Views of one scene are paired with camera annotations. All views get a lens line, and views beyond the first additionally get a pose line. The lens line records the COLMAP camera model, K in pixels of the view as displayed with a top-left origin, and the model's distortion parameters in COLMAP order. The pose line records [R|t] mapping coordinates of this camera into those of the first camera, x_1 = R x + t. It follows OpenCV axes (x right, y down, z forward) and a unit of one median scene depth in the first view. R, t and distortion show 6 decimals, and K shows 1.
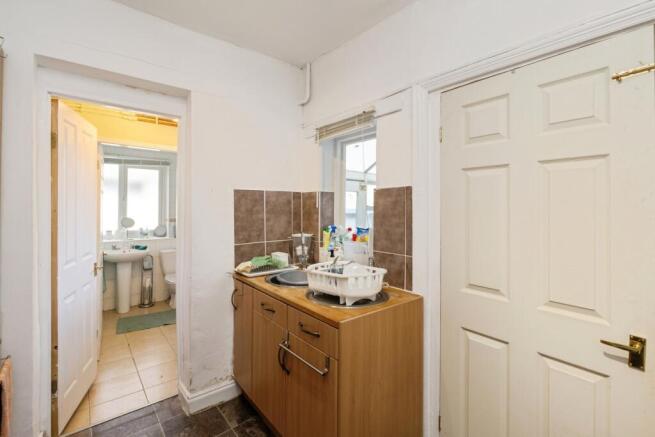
lens RADIAL K [[295.6, 0, 331.1], [0, 295.6, 202.8], [0, 0, 1]] dist [0.002374, -0.000117]
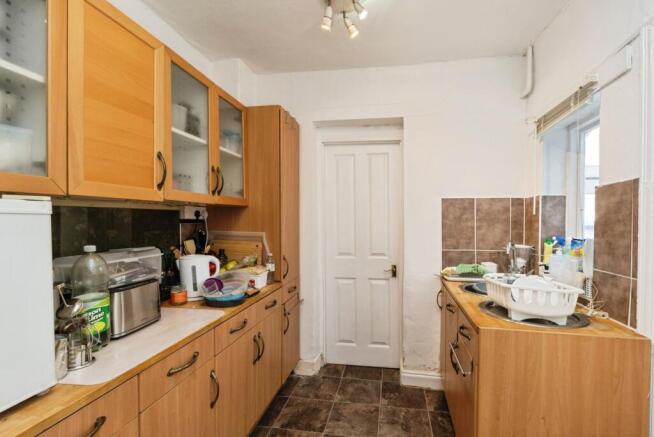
lens RADIAL K [[277.8, 0, 321.8], [0, 277.8, 220.0], [0, 0, 1]] dist [0.000019, 0.000010]
pose [[0.658994, 0.009015, -0.752094, 0.146905], [0.005443, 0.999845, 0.016753, 0.014404], [0.752128, -0.015133, 0.658843, 0.009165]]
